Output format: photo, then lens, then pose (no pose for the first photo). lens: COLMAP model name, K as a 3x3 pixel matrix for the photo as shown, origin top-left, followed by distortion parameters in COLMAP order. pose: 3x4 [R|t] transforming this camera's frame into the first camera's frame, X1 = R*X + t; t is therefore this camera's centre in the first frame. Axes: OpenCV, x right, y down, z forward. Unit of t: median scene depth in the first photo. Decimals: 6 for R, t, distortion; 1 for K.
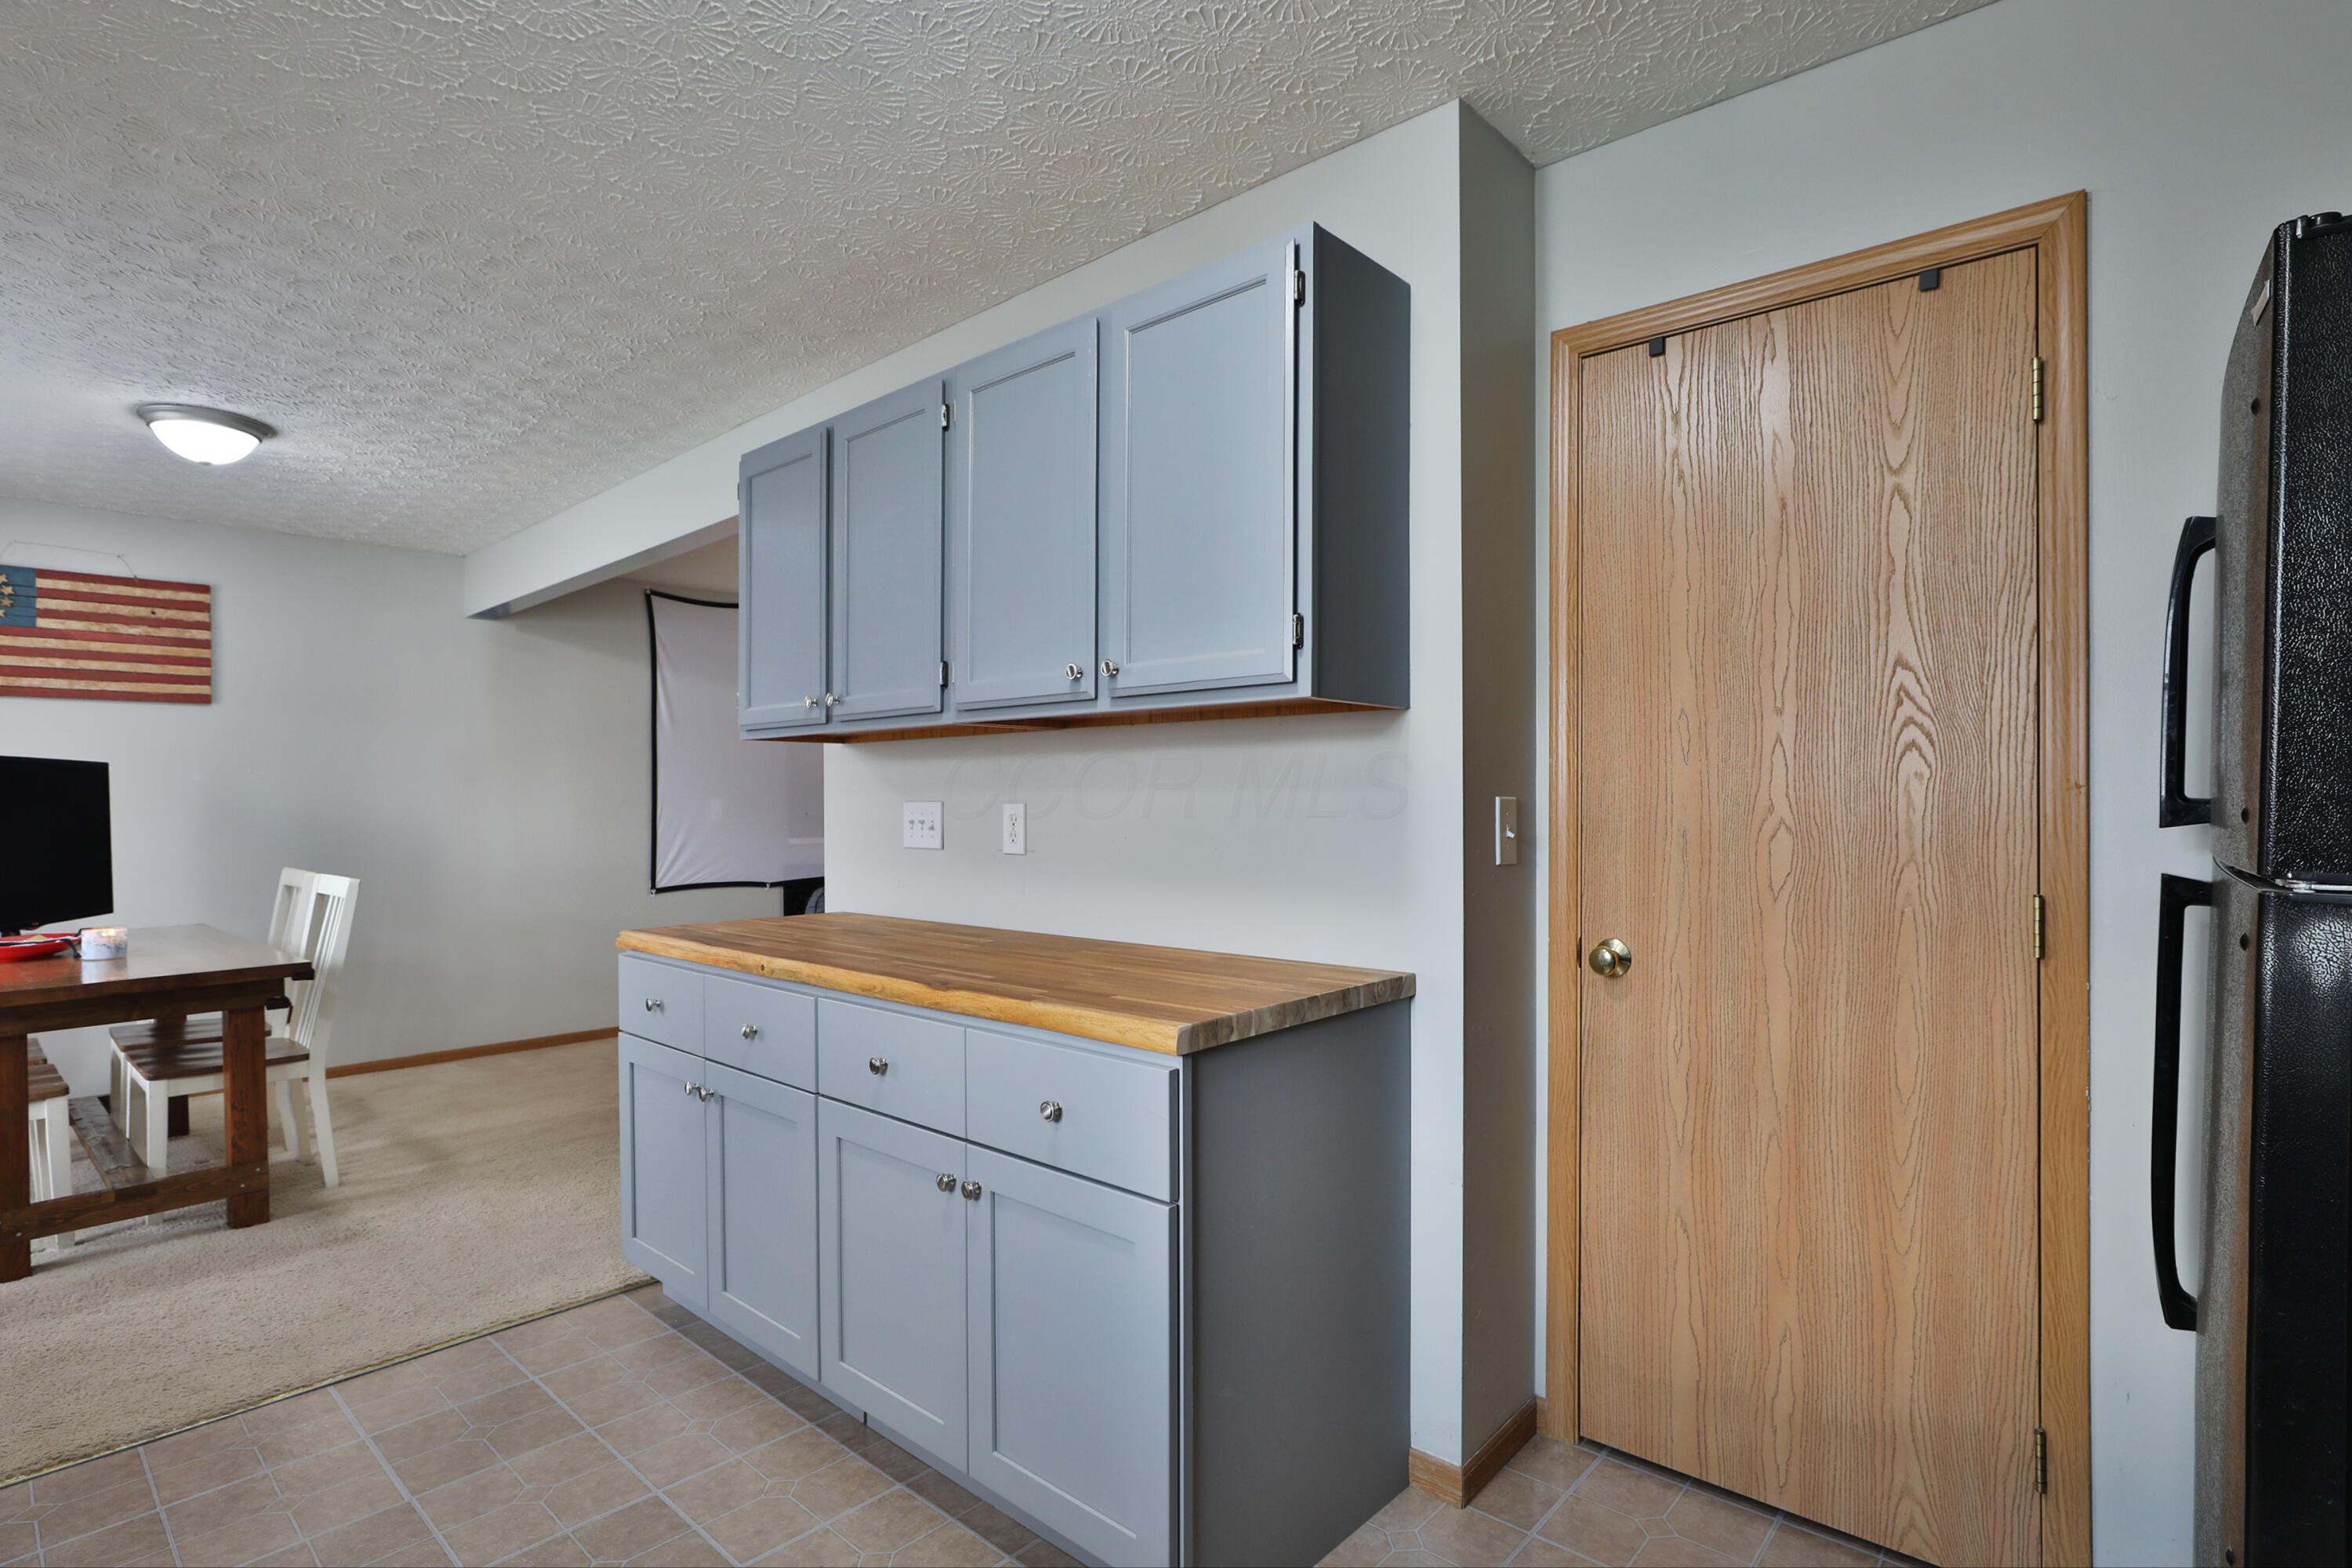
lens RADIAL K [[1241.4, 0, 1167.3], [0, 1241.4, 780.0], [0, 0, 1]] dist [-0.020853, 0.023777]
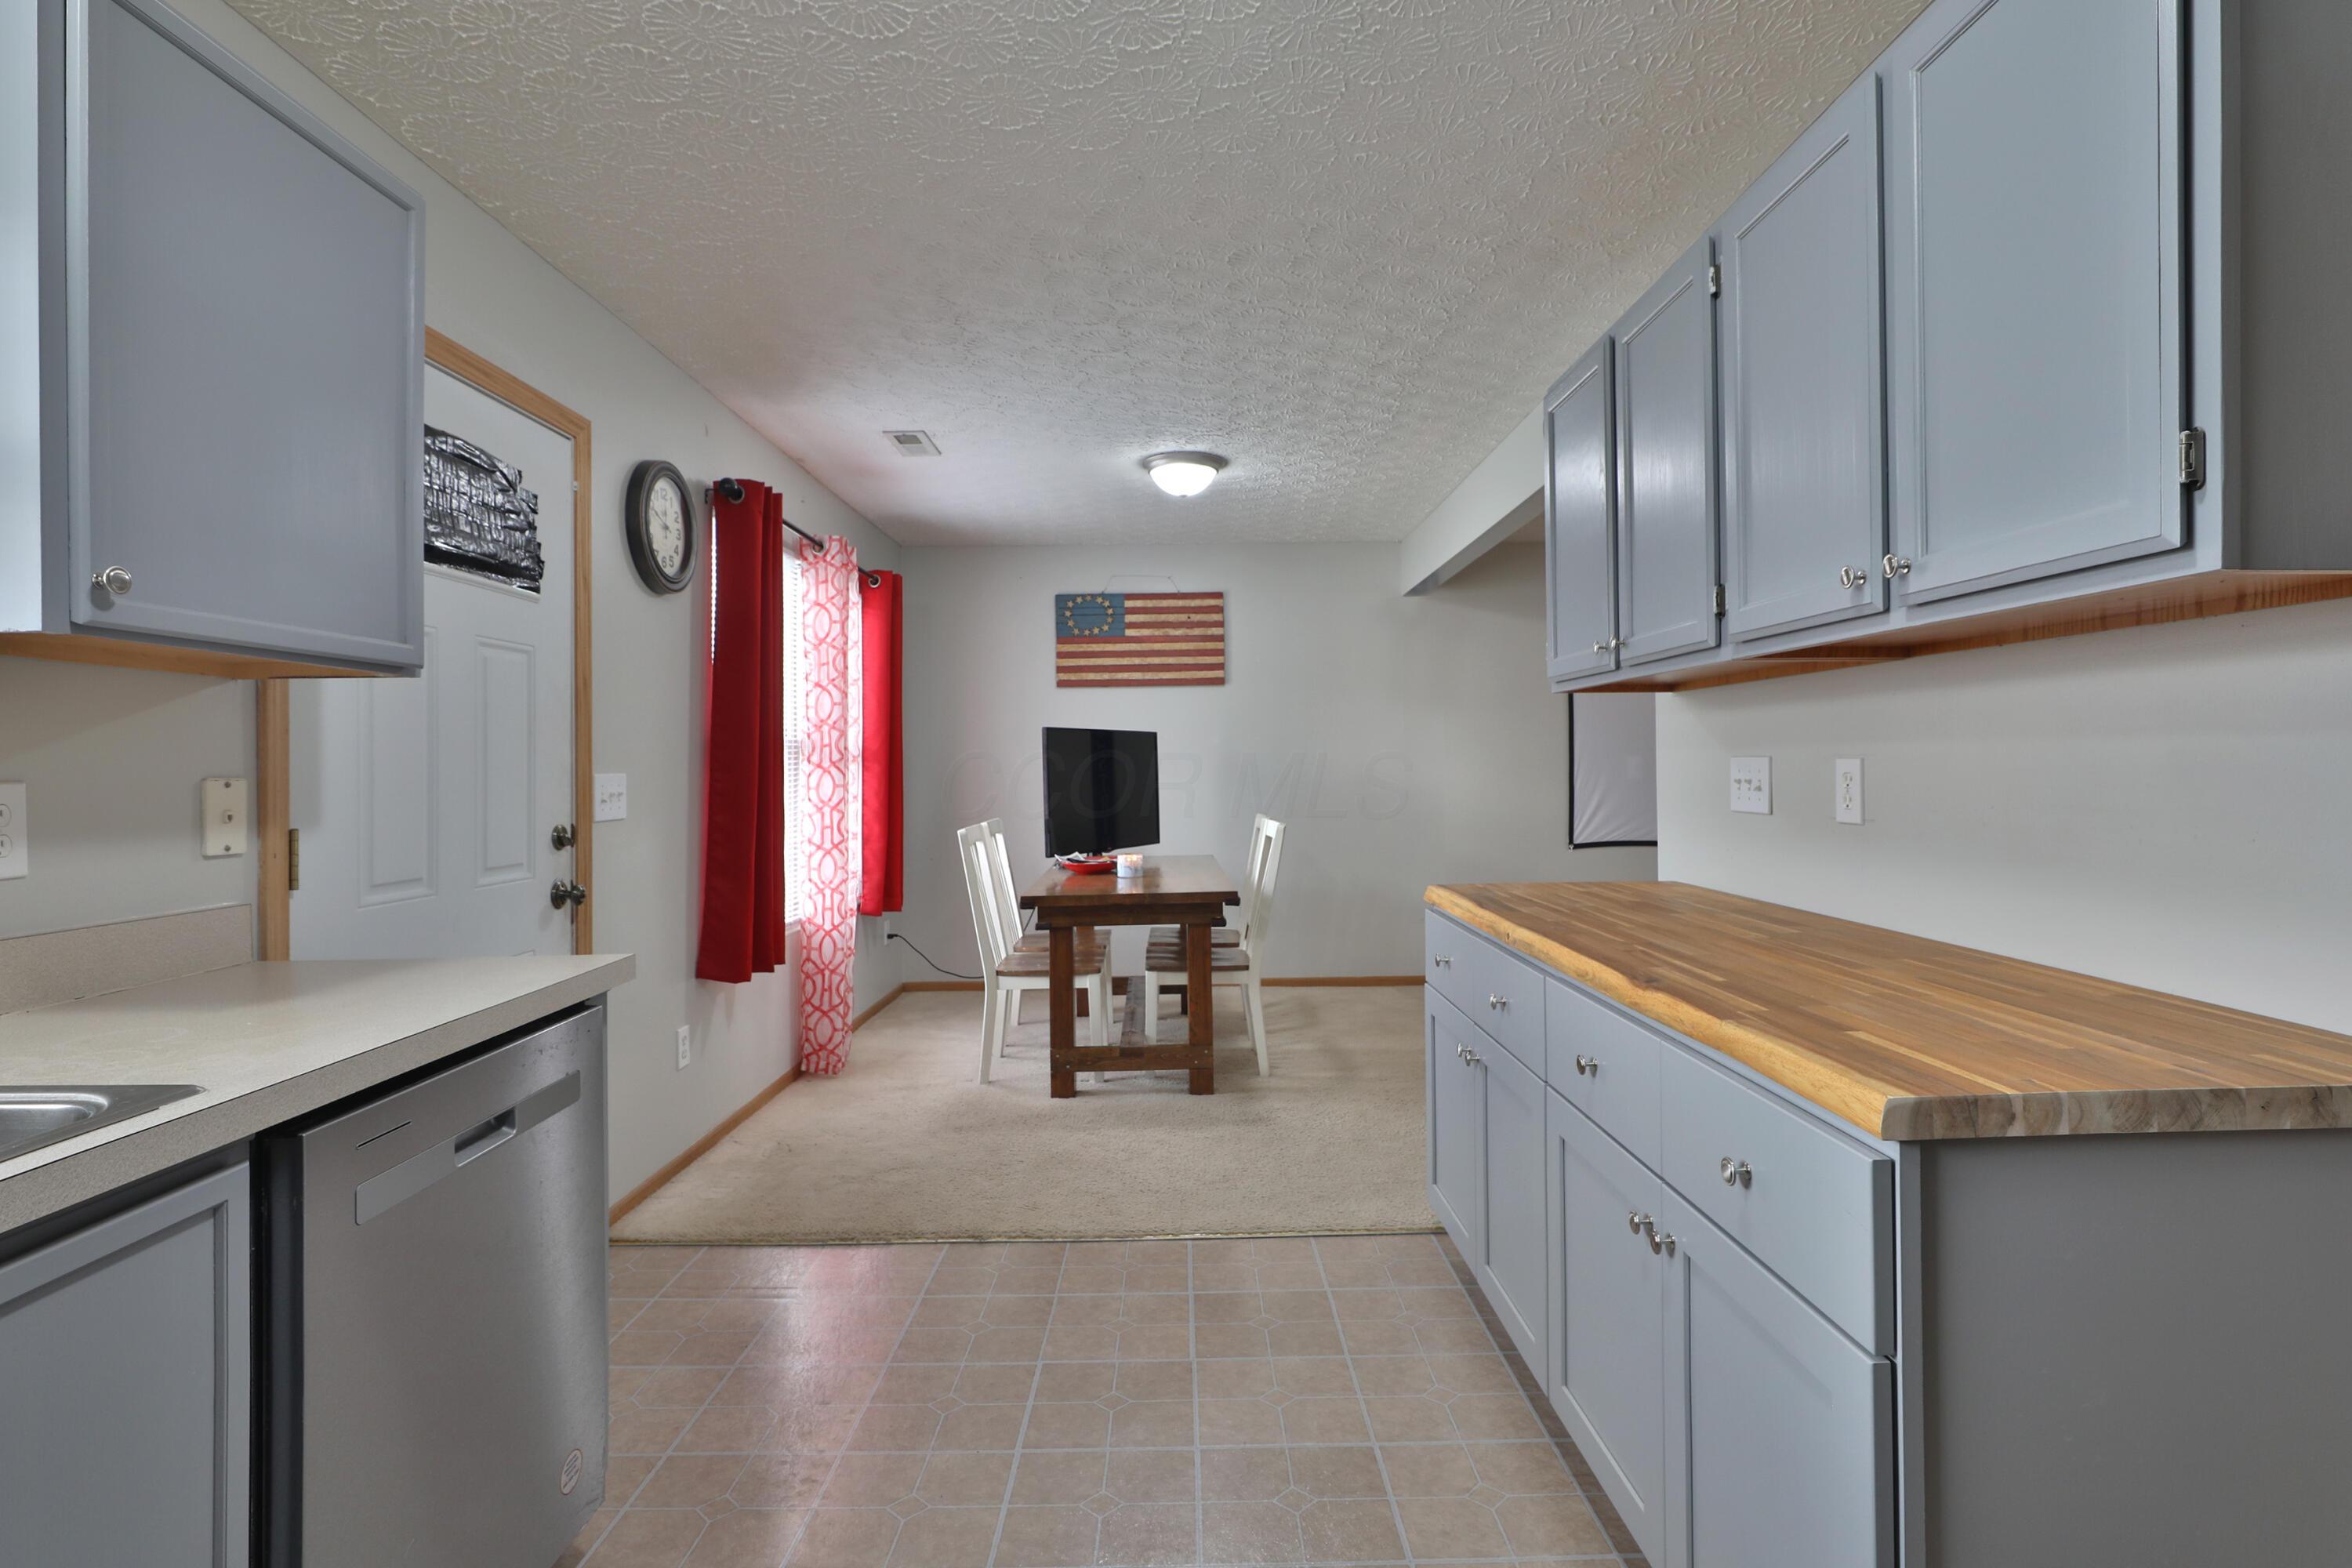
lens RADIAL K [[1178.9, 0, 1125.0], [0, 1178.9, 785.9], [0, 0, 1]] dist [-0.001591, -0.000321]
pose [[0.672052, 0.011727, -0.740411, 0.100237], [0.018460, 0.999299, 0.032583, 0.002969], [0.740274, -0.035565, 0.671364, 0.143576]]
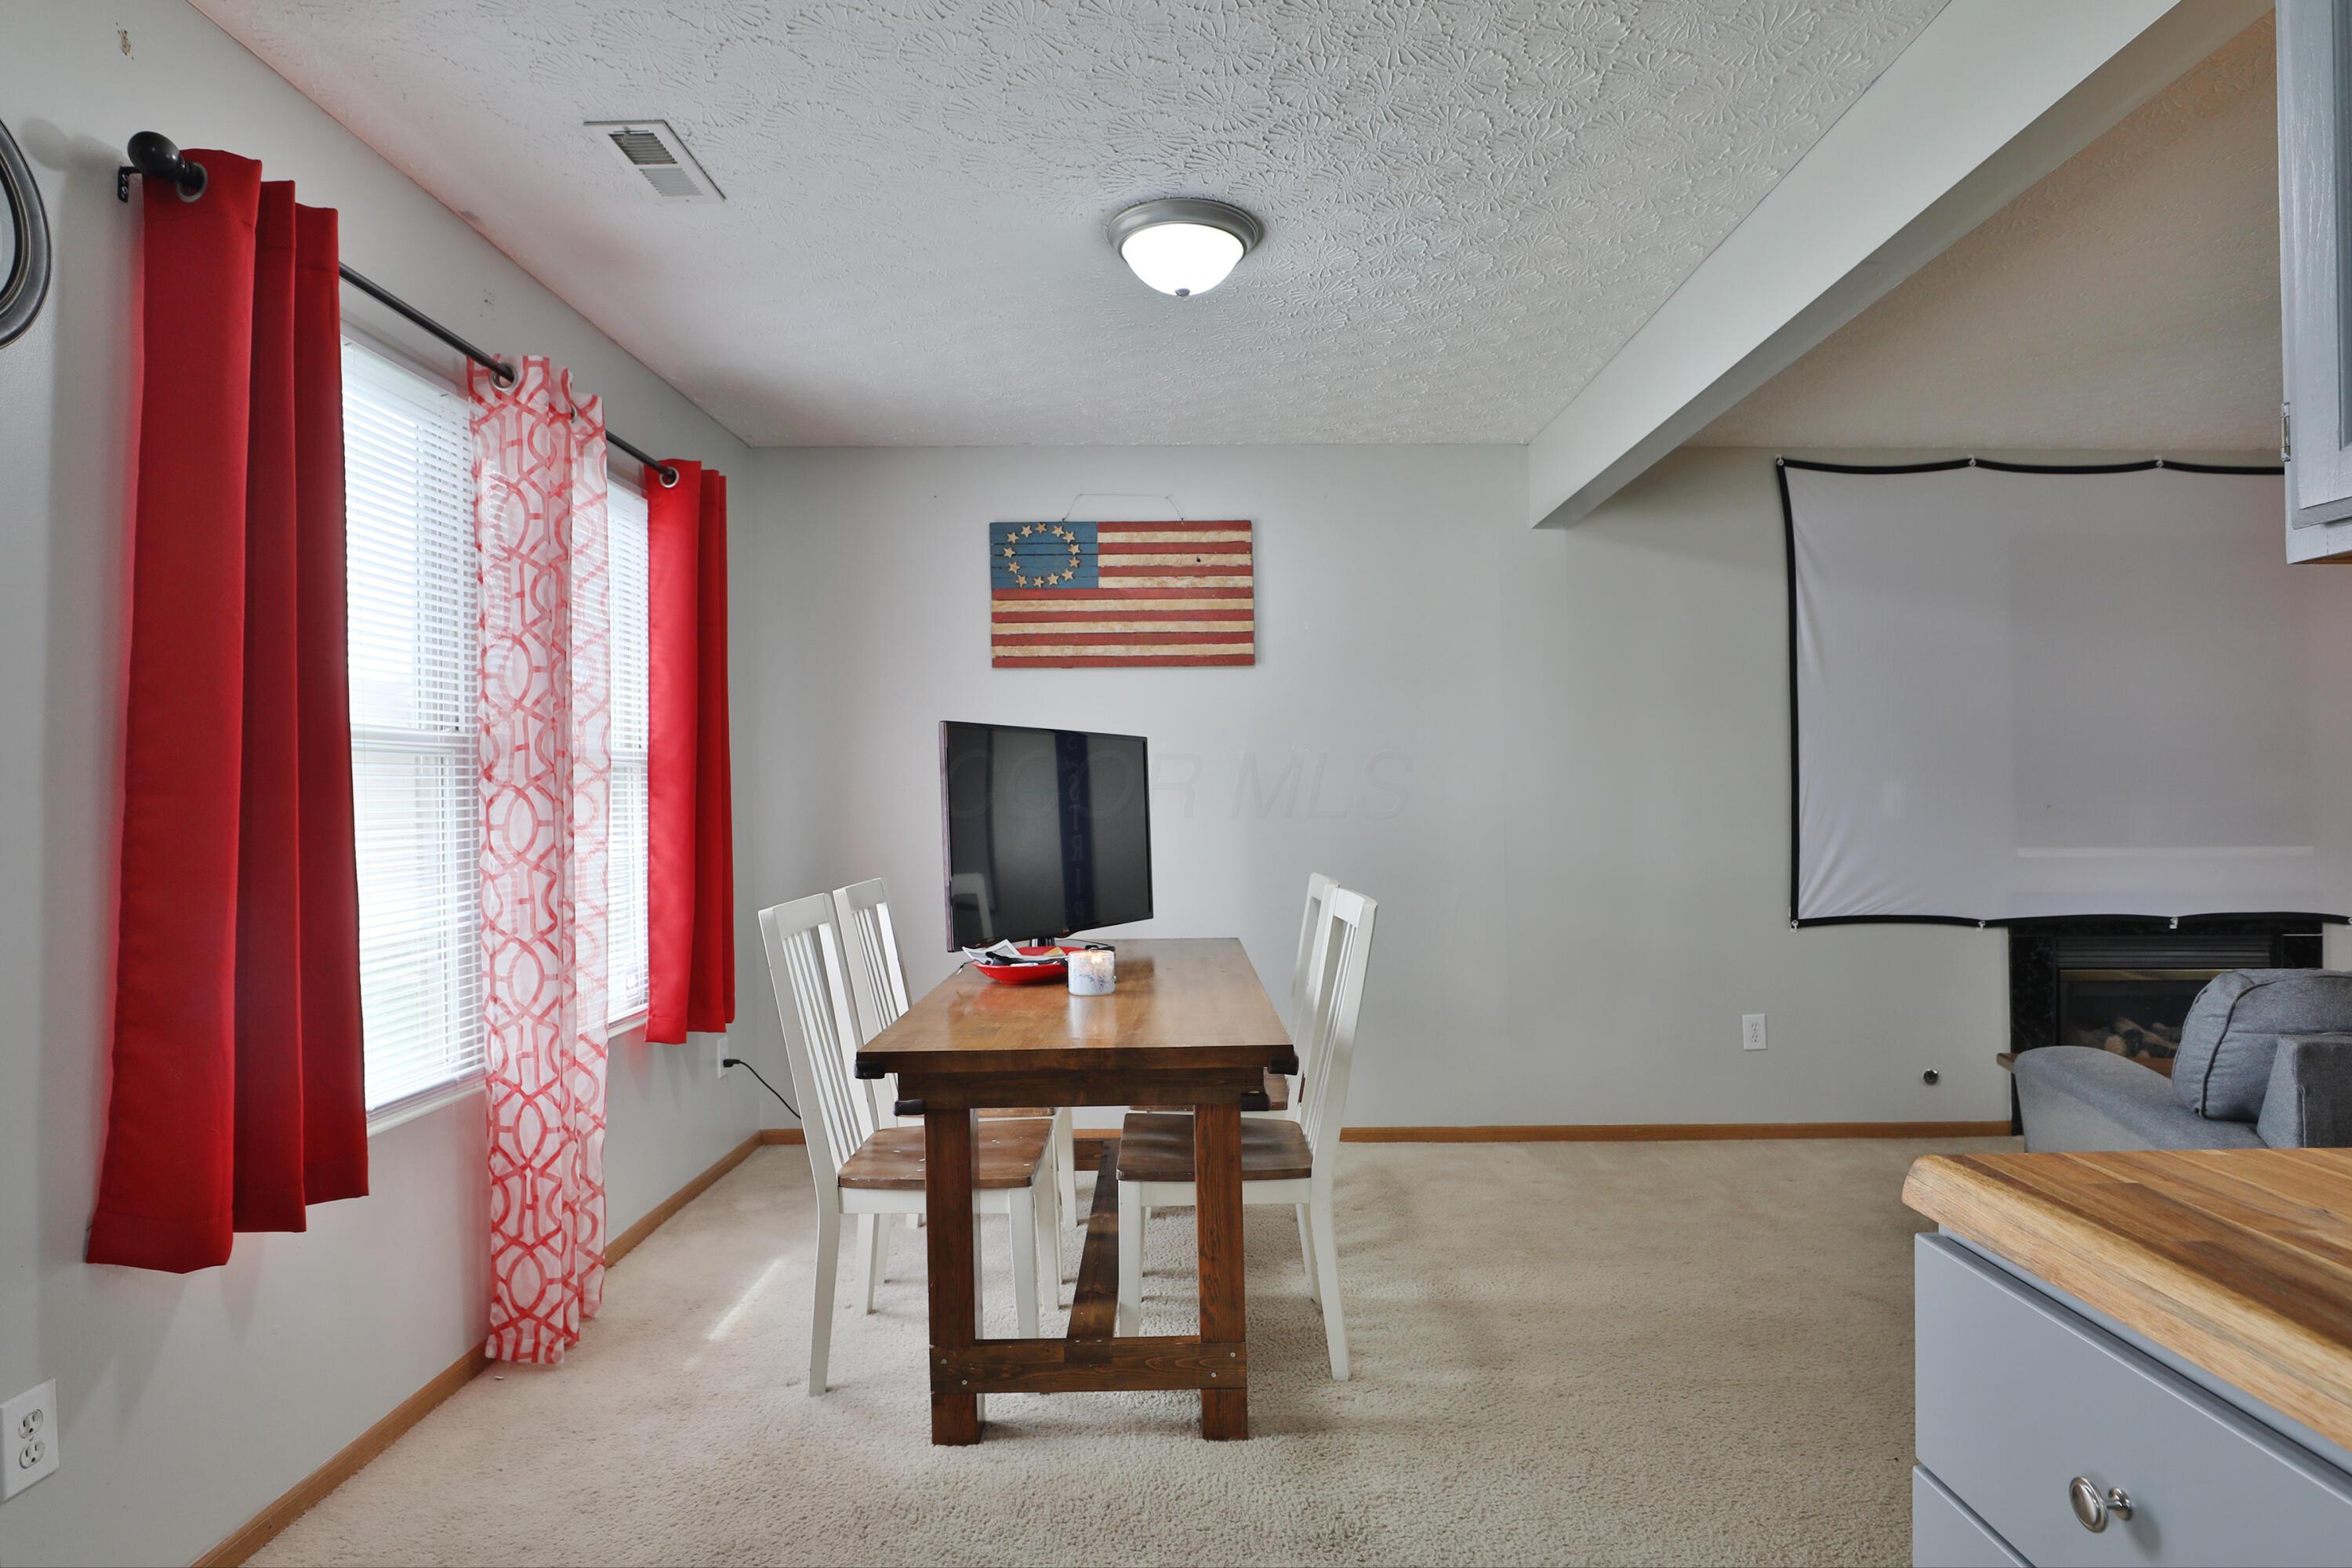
lens RADIAL K [[1312.6, 0, 1188.0], [0, 1312.6, 815.6], [0, 0, 1]] dist [0.005000, 0.001575]
pose [[0.706795, 0.006652, -0.707387, -0.275749], [0.020385, 0.999349, 0.029765, 0.018414], [0.707124, -0.035458, 0.706200, 0.519207]]
